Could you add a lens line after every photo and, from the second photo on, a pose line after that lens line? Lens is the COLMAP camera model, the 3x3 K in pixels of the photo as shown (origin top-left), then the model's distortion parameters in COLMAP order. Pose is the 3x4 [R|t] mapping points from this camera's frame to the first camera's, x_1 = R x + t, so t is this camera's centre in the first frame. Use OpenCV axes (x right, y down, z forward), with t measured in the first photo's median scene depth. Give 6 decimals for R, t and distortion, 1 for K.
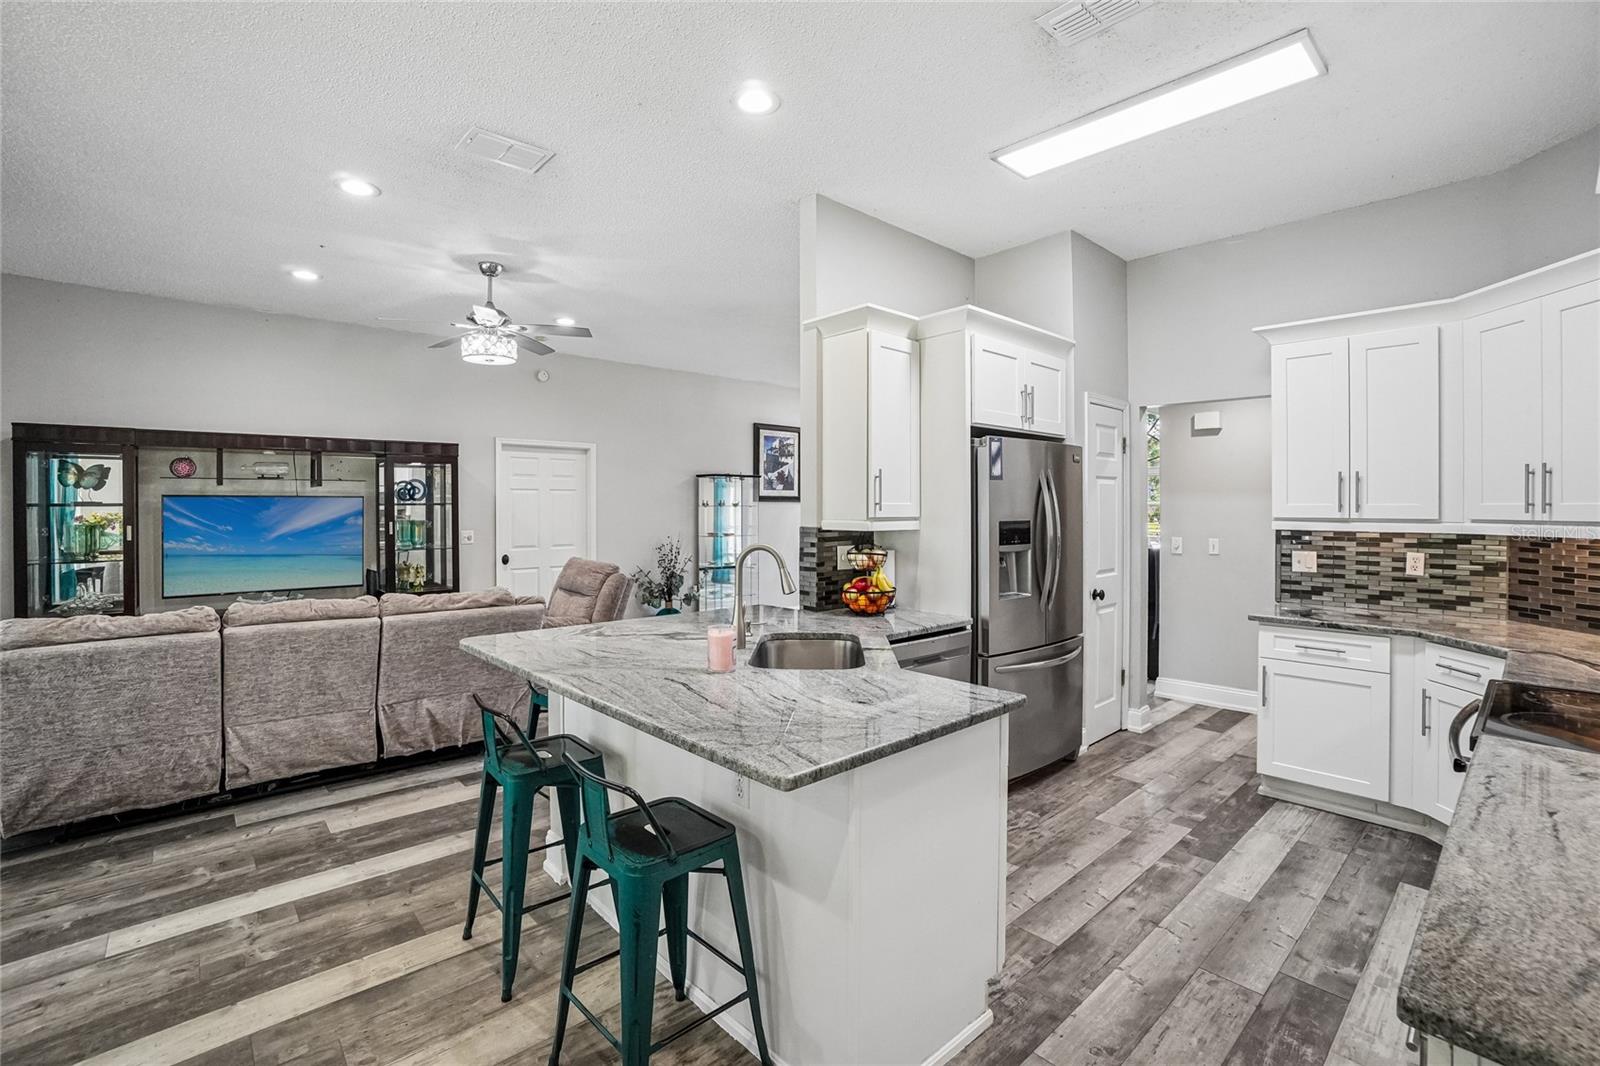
lens RADIAL K [[707.0, 0, 805.8], [0, 707.0, 506.1], [0, 0, 1]] dist [-0.057727, 0.018560]
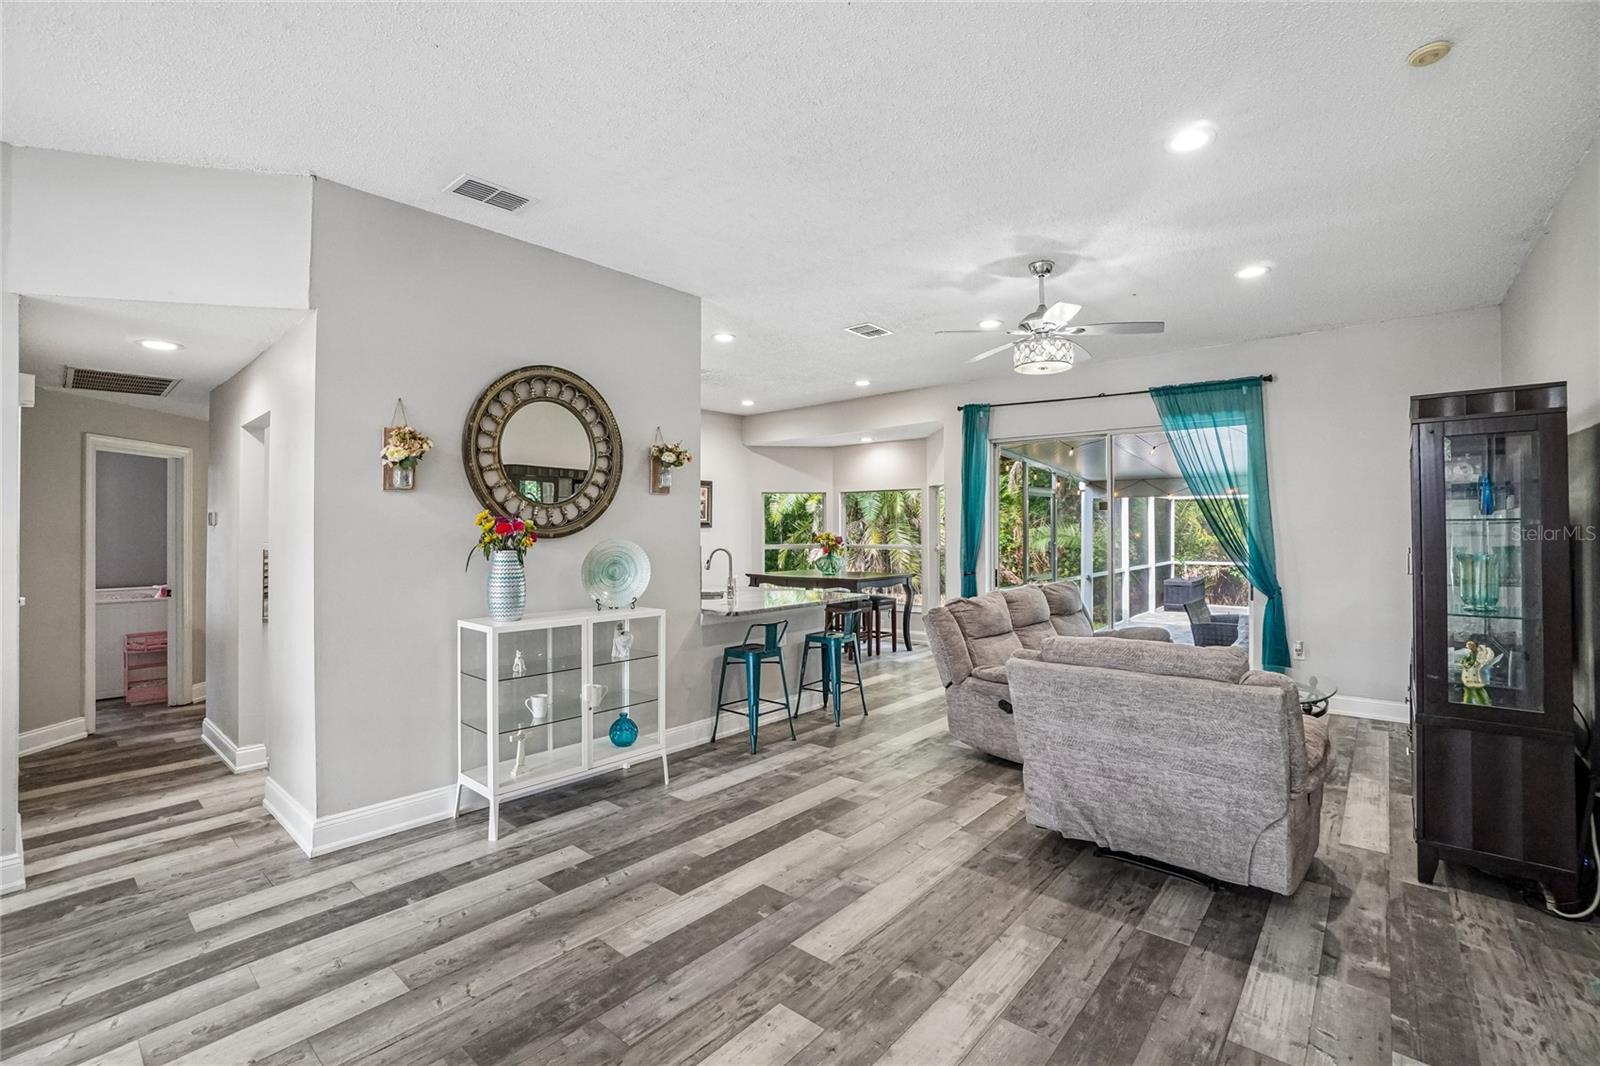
lens RADIAL K [[707.0, 0, 797.6], [0, 707.0, 528.7], [0, 0, 1]] dist [-0.057727, 0.018560]
pose [[-0.993442, 0.002805, -0.114300, -0.032912], [0.003154, 0.999991, -0.002879, 0.002628], [0.114291, -0.003220, -0.993442, 2.089651]]
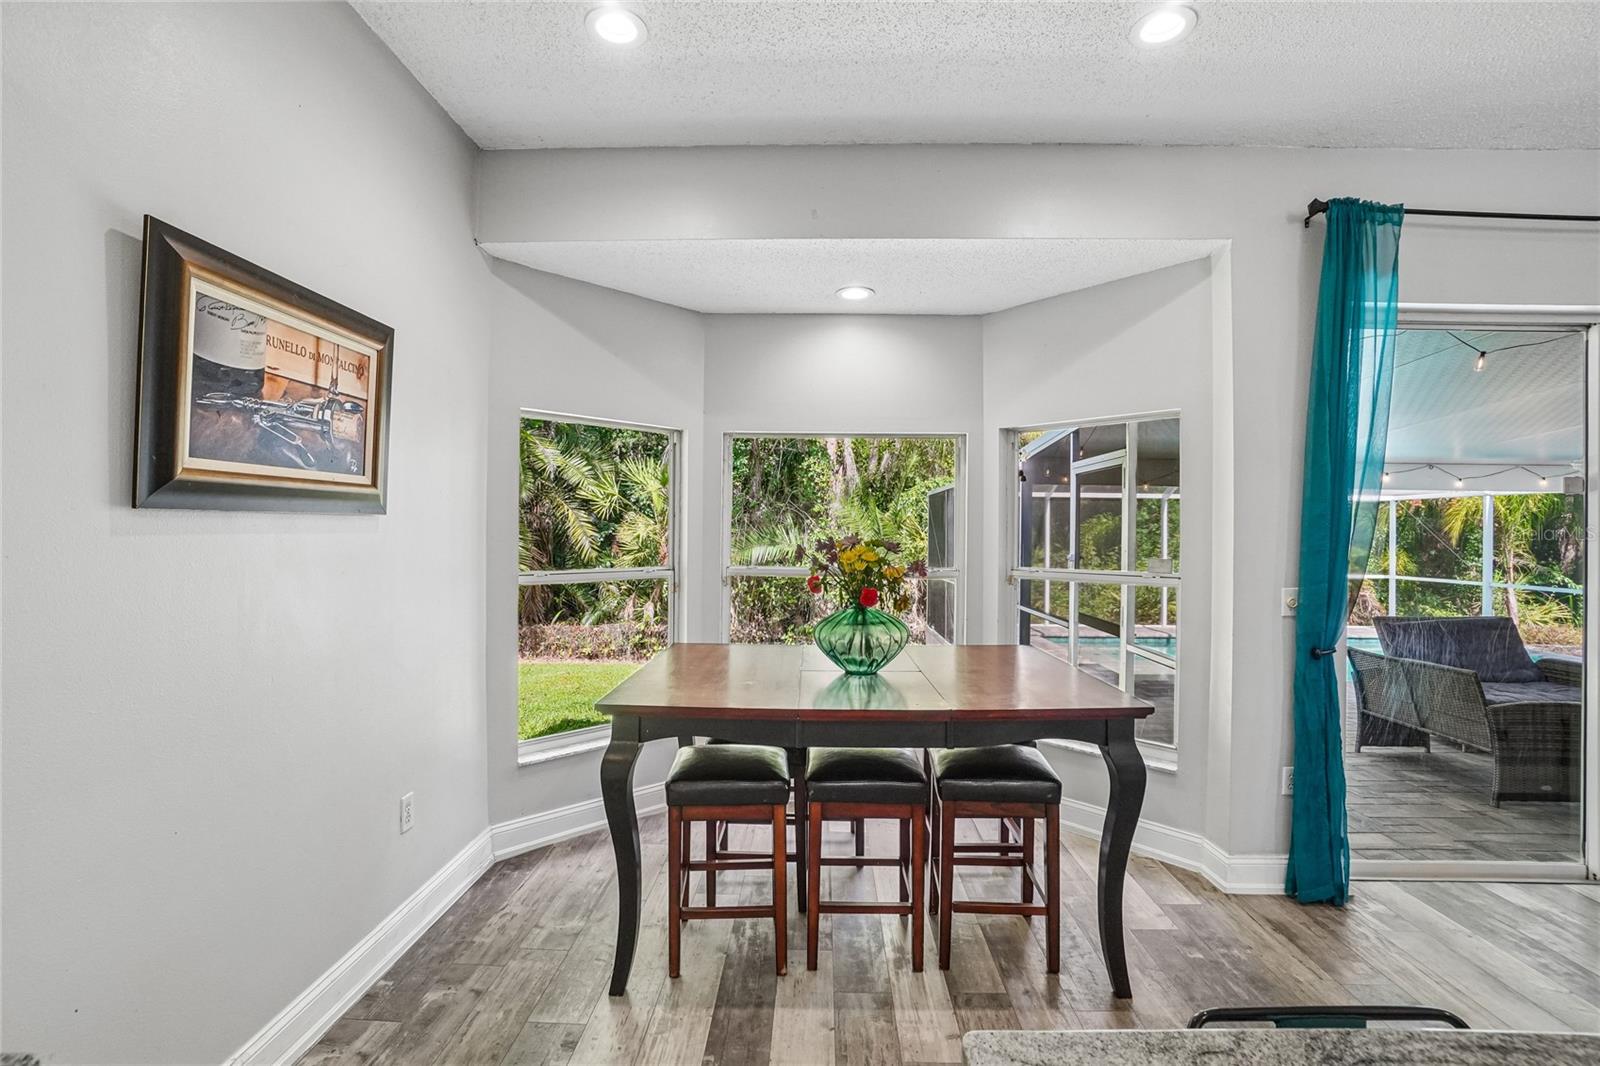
lens RADIAL K [[707.0, 0, 799.7], [0, 707.0, 525.8], [0, 0, 1]] dist [-0.057727, 0.018560]
pose [[-0.696007, -0.011980, -0.717935, 0.149021], [-0.006991, 0.999926, -0.009908, 0.001566], [0.718001, -0.001877, -0.696040, 0.427951]]
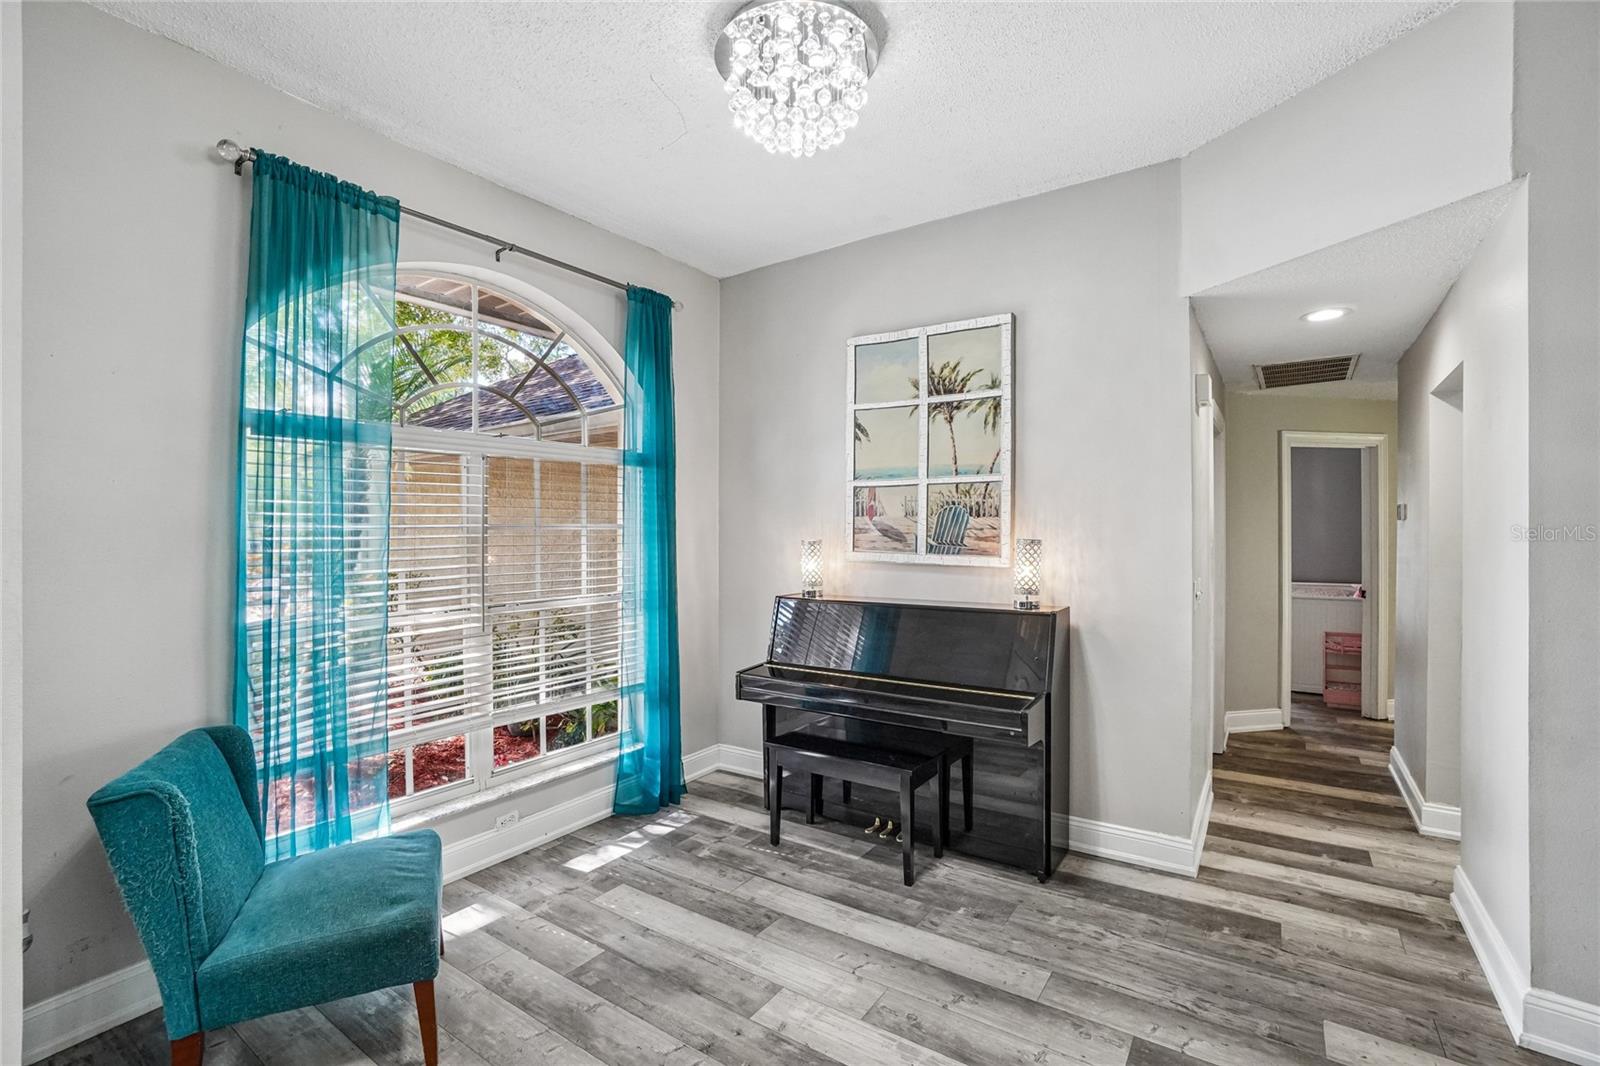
lens RADIAL K [[707.0, 0, 803.3], [0, 707.0, 525.4], [0, 0, 1]] dist [-0.057727, 0.018560]
pose [[-0.223571, 0.007430, 0.974659, 0.062112], [0.004158, 0.999969, -0.006669, 0.001268], [-0.974679, 0.002562, -0.223595, 1.874115]]
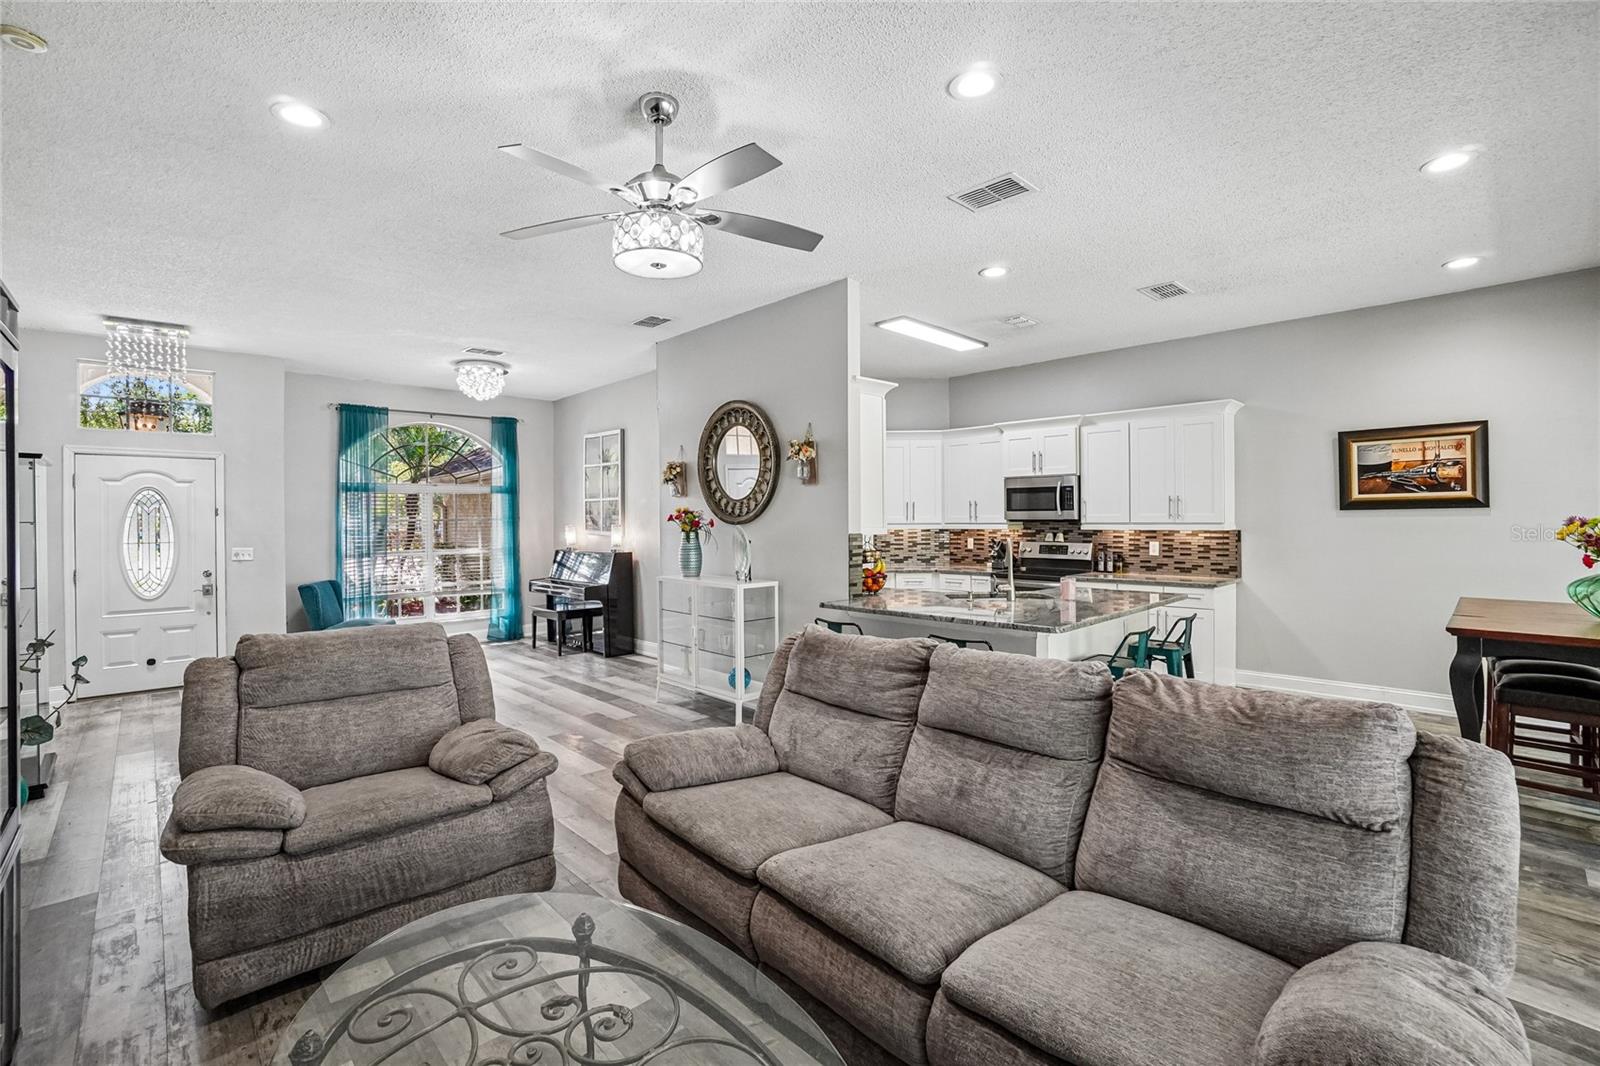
lens RADIAL K [[707.0, 0, 795.3], [0, 707.0, 526.5], [0, 0, 1]] dist [-0.057727, 0.018560]
pose [[-0.012300, -0.010545, 0.999869, -1.155357], [0.007090, 0.999918, 0.010632, 0.001286], [-0.999899, 0.007220, -0.012224, 1.000345]]
